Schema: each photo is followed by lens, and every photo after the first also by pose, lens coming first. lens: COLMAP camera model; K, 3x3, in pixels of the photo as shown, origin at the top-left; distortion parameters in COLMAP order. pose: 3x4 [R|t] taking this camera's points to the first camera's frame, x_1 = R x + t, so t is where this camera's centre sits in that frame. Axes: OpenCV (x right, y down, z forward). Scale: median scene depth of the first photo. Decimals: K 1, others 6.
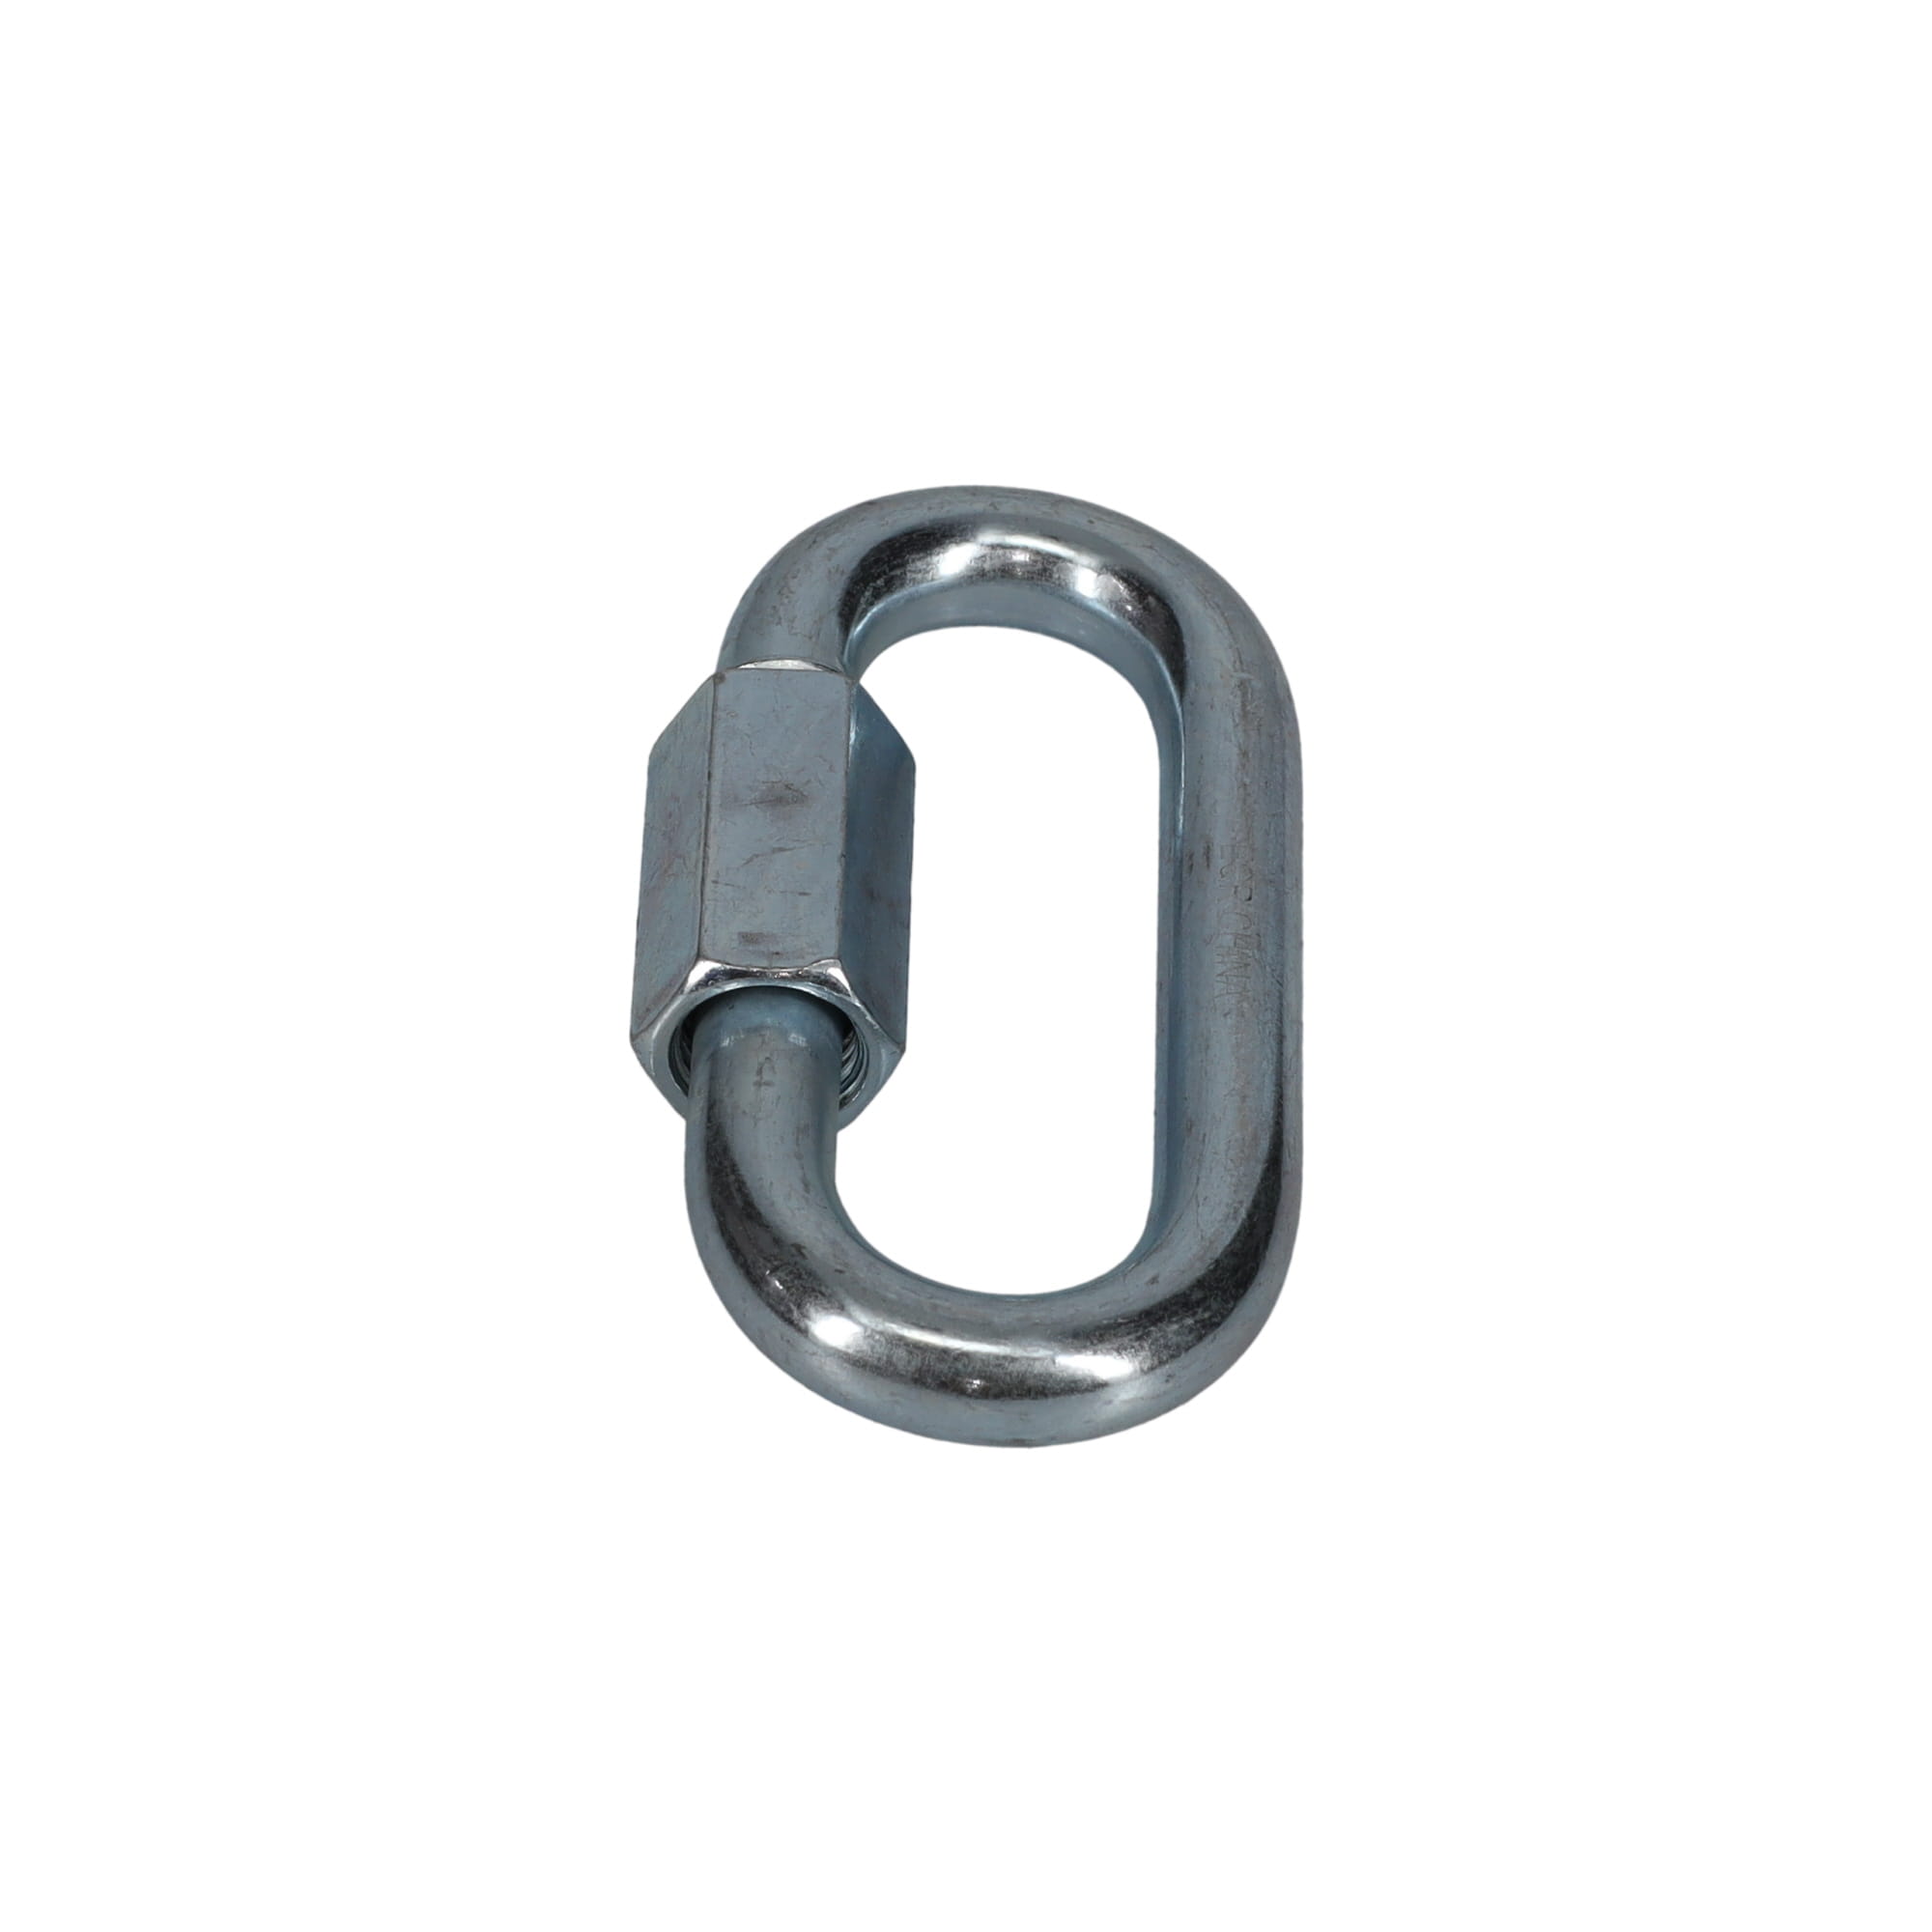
lens RADIAL K [[9623.7, 0, 966.0], [0, 9623.7, 966.0], [0, 0, 1]] dist [0.134492, 0.755932]
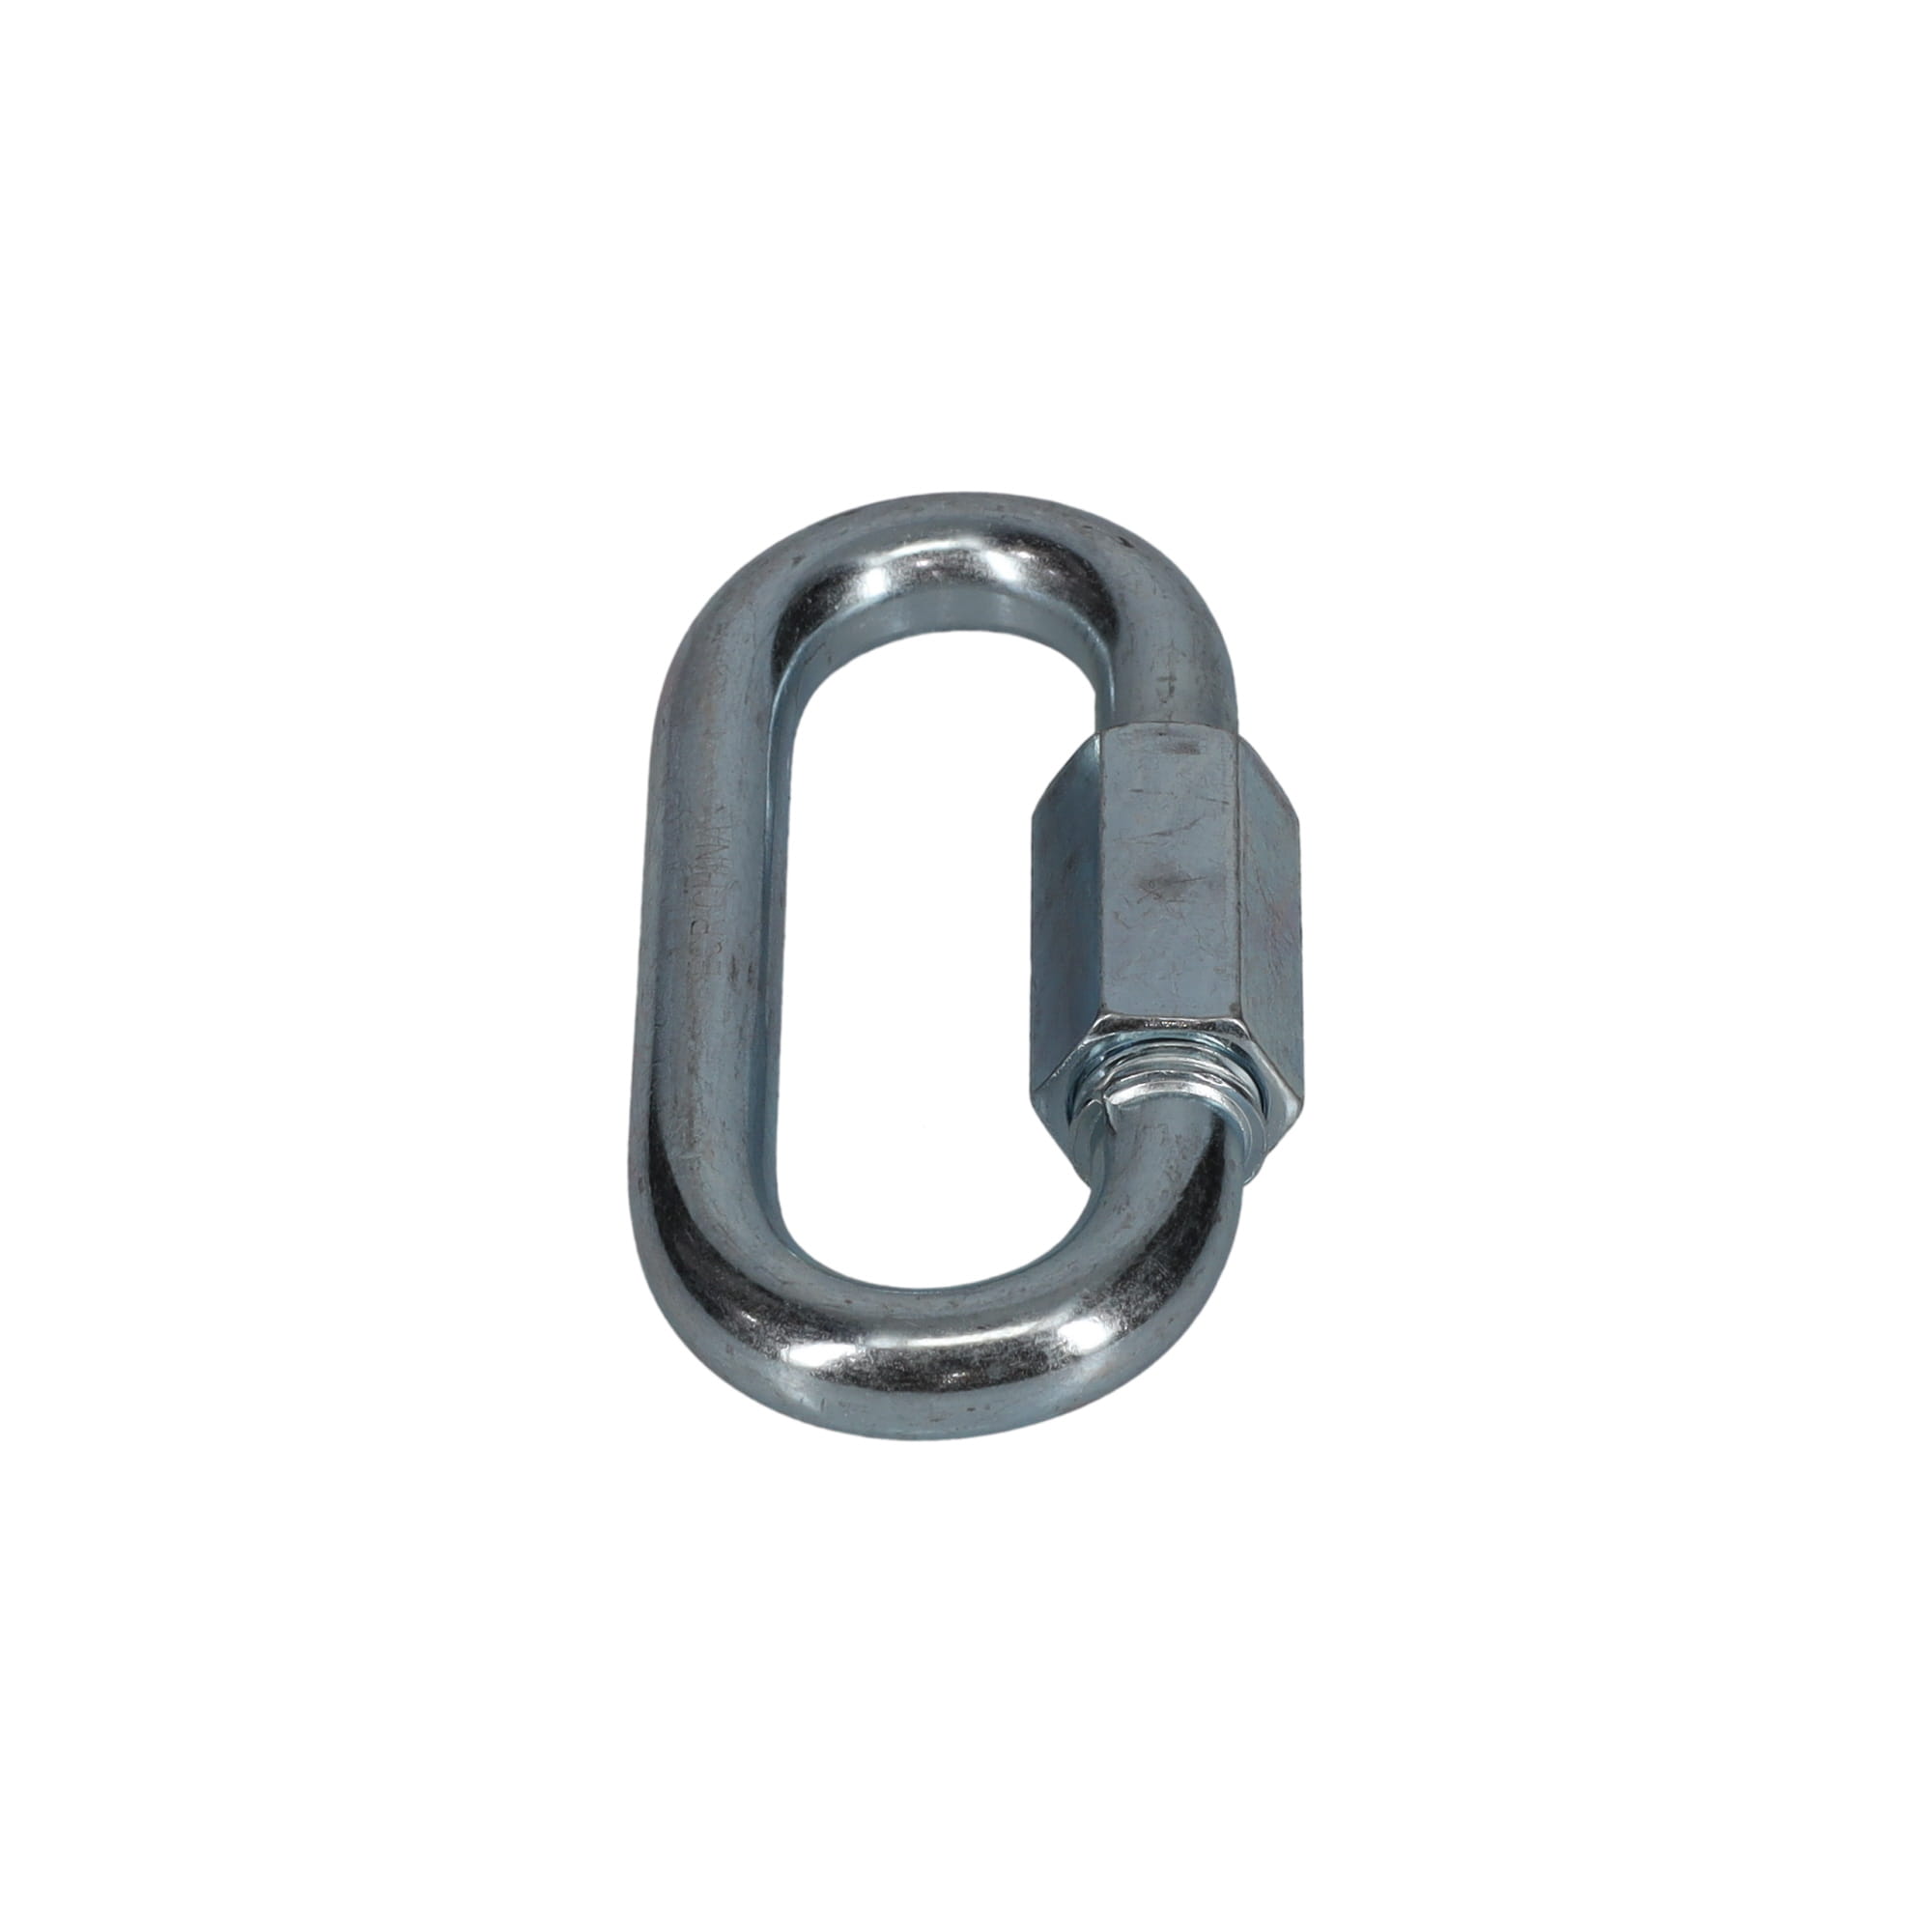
lens RADIAL K [[9623.7, 0, 966.0], [0, 9623.7, 966.0], [0, 0, 1]] dist [0.134492, 0.755932]
pose [[-0.999410, -0.015565, -0.030607, 0.031945], [-0.030796, 0.012006, 0.999454, -1.016708], [-0.015189, 0.999807, -0.012478, 1.024268]]
